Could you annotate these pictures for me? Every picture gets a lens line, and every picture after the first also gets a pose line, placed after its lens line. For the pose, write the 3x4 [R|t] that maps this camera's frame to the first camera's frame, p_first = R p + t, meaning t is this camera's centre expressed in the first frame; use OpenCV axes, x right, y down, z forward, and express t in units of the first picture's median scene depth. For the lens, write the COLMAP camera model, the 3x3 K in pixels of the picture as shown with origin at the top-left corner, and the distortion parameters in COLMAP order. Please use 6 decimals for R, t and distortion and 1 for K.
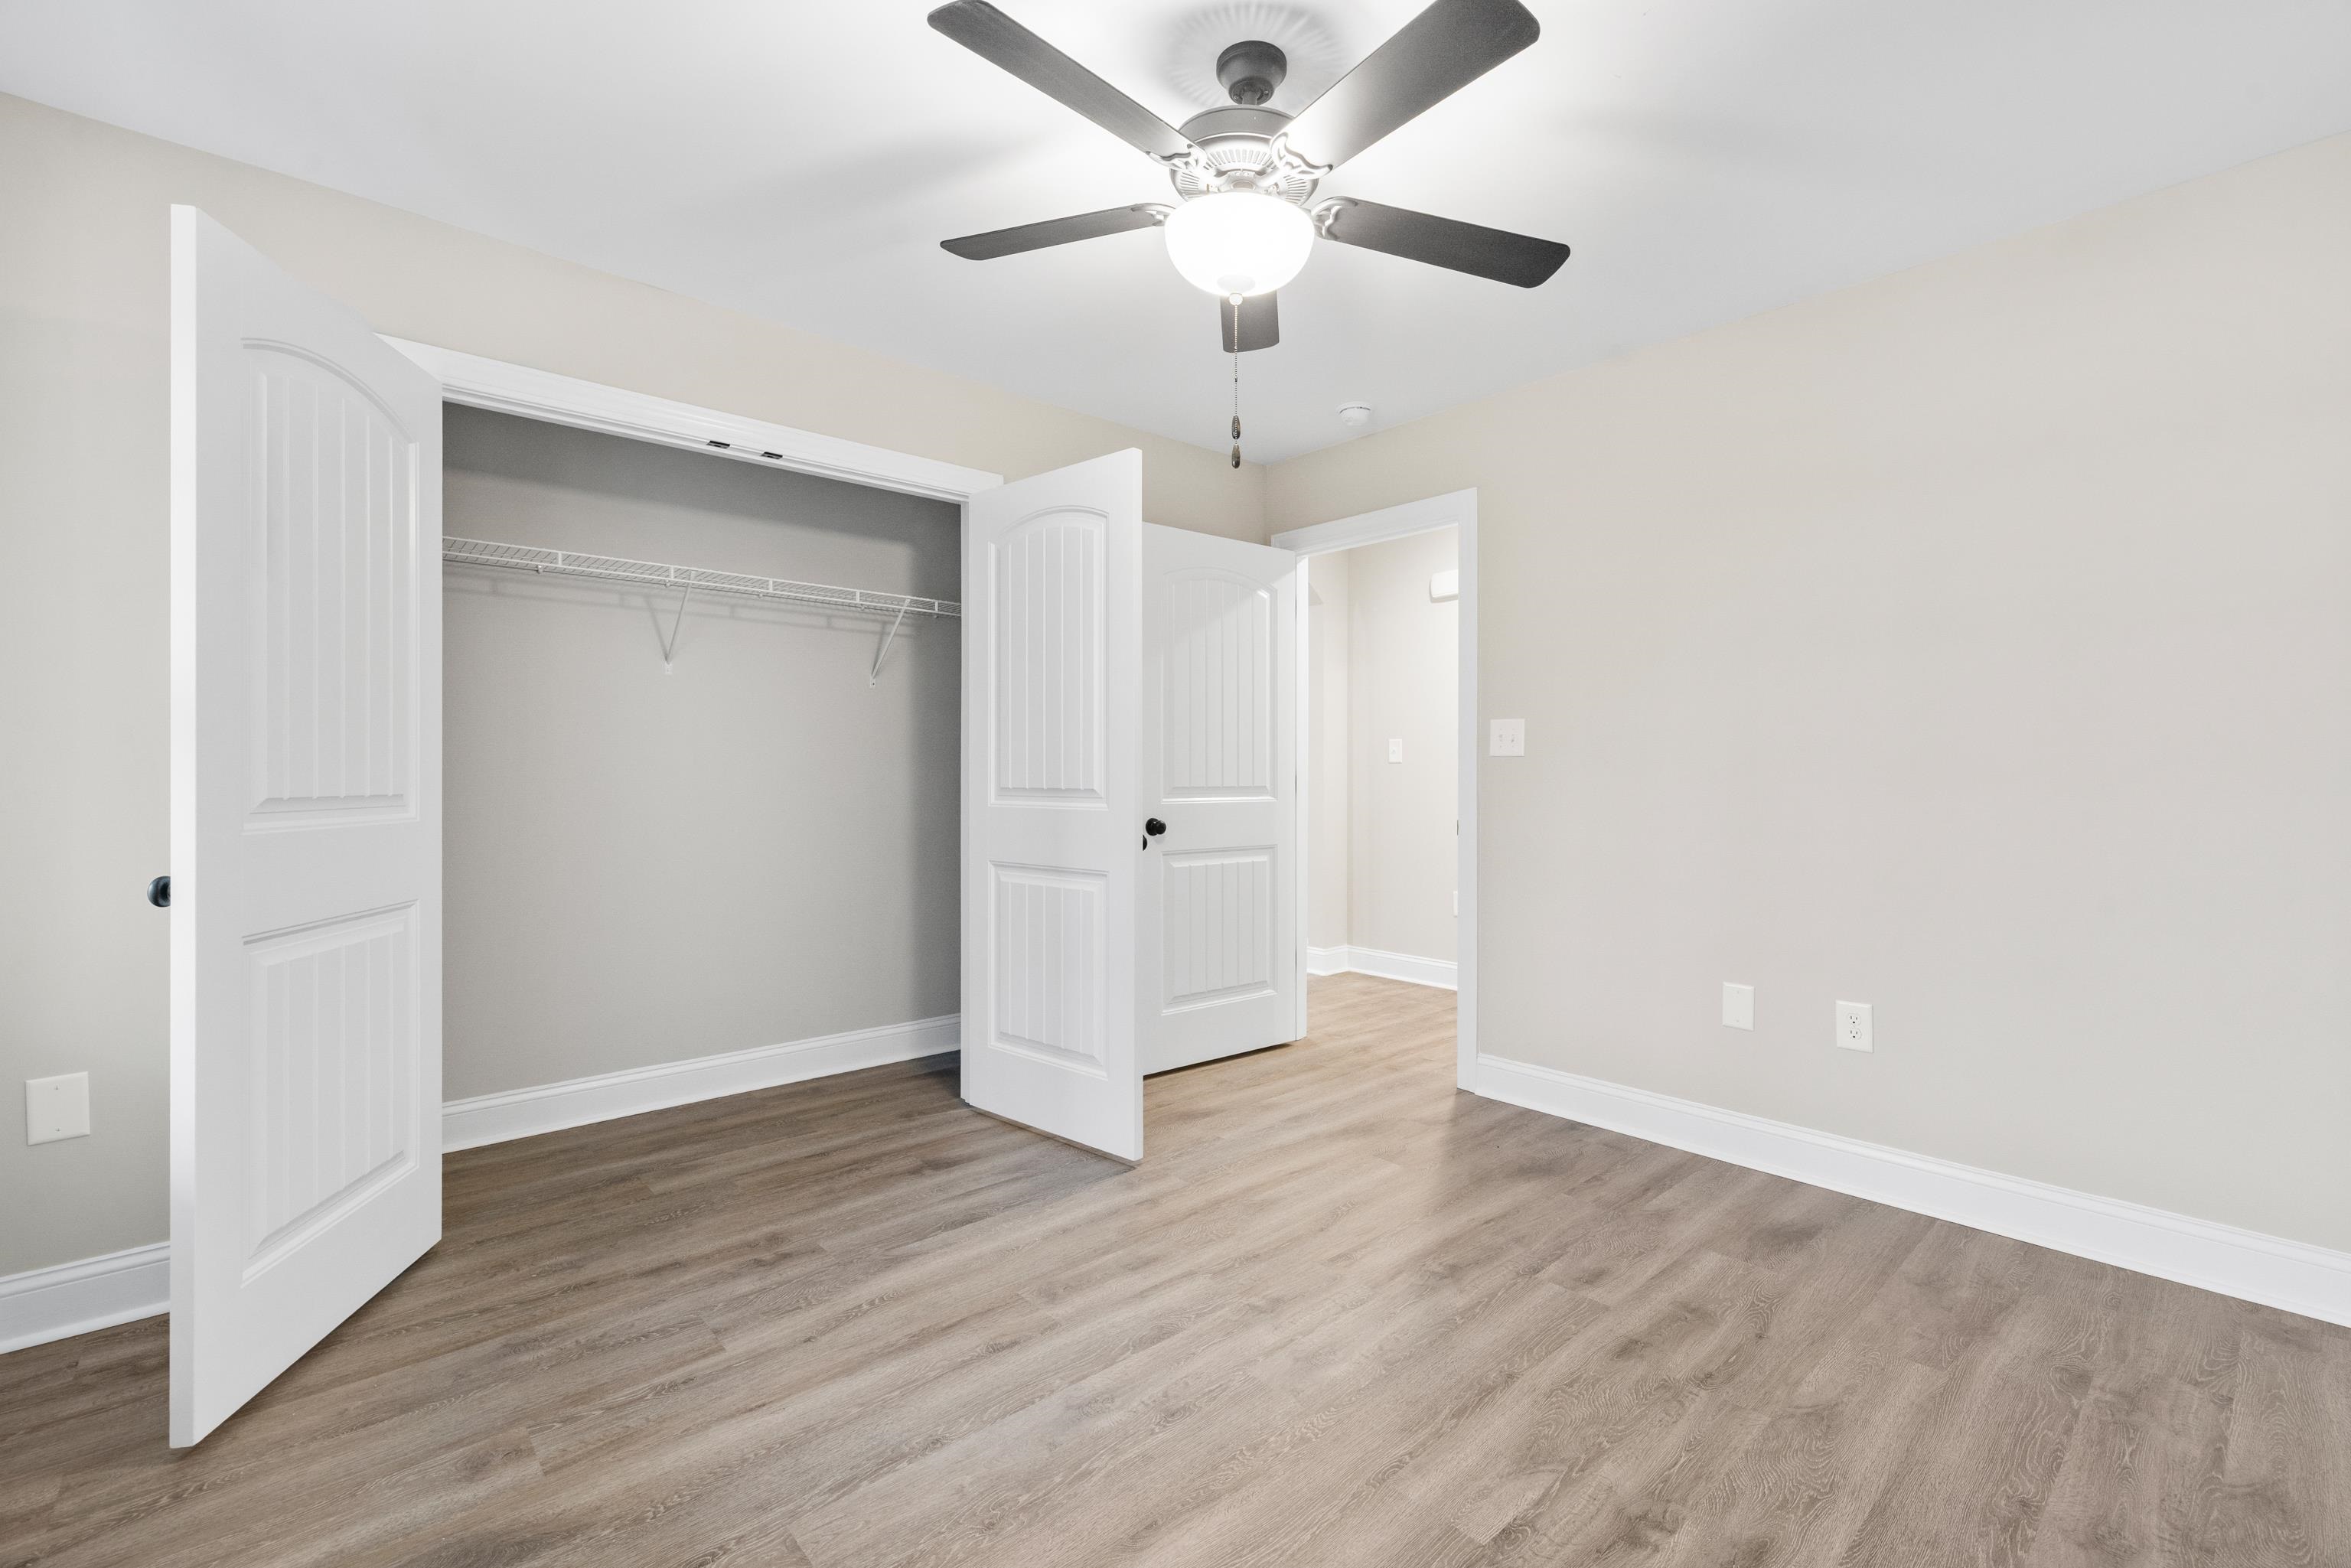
lens RADIAL K [[997.3, 0, 1179.3], [0, 997.3, 766.0], [0, 0, 1]] dist [0.000721, 0.000180]
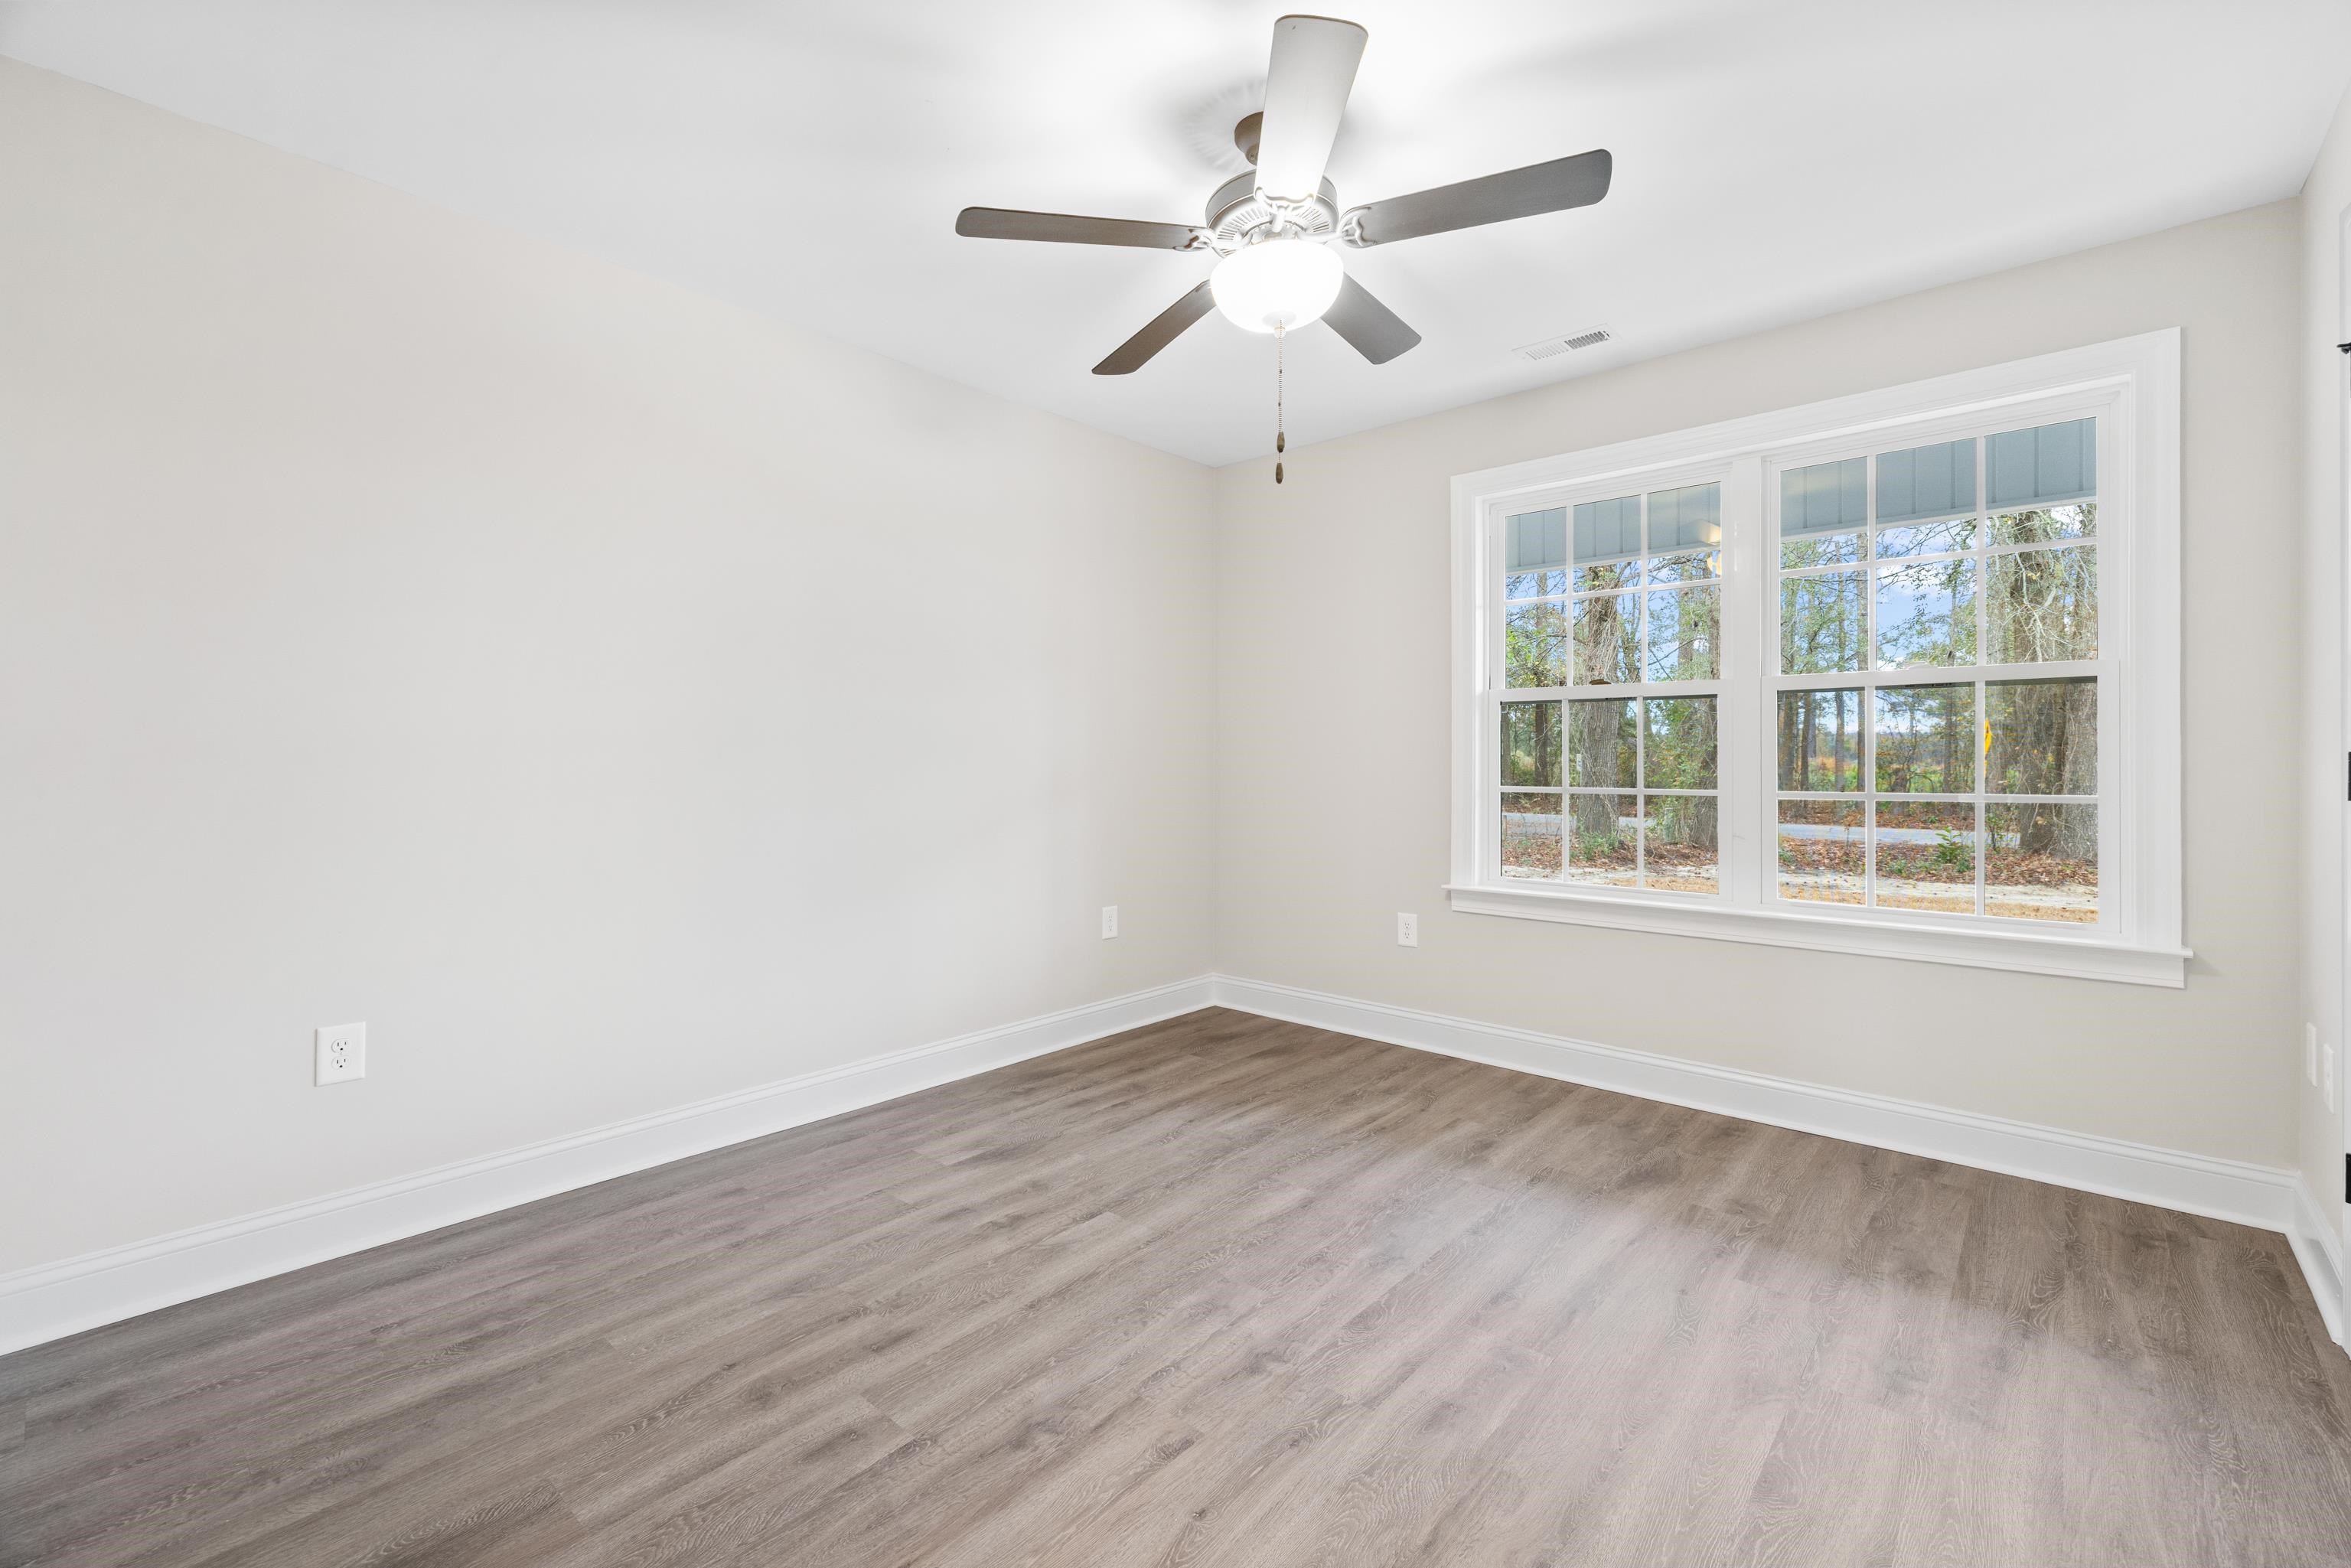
lens RADIAL K [[999.7, 0, 1185.2], [0, 999.7, 765.4], [0, 0, 1]] dist [-0.000443, -0.000106]
pose [[-0.992751, -0.000516, -0.120187, 0.285690], [-0.000488, 1.000000, -0.000262, 0.017732], [0.120187, -0.000201, -0.992751, 2.028863]]
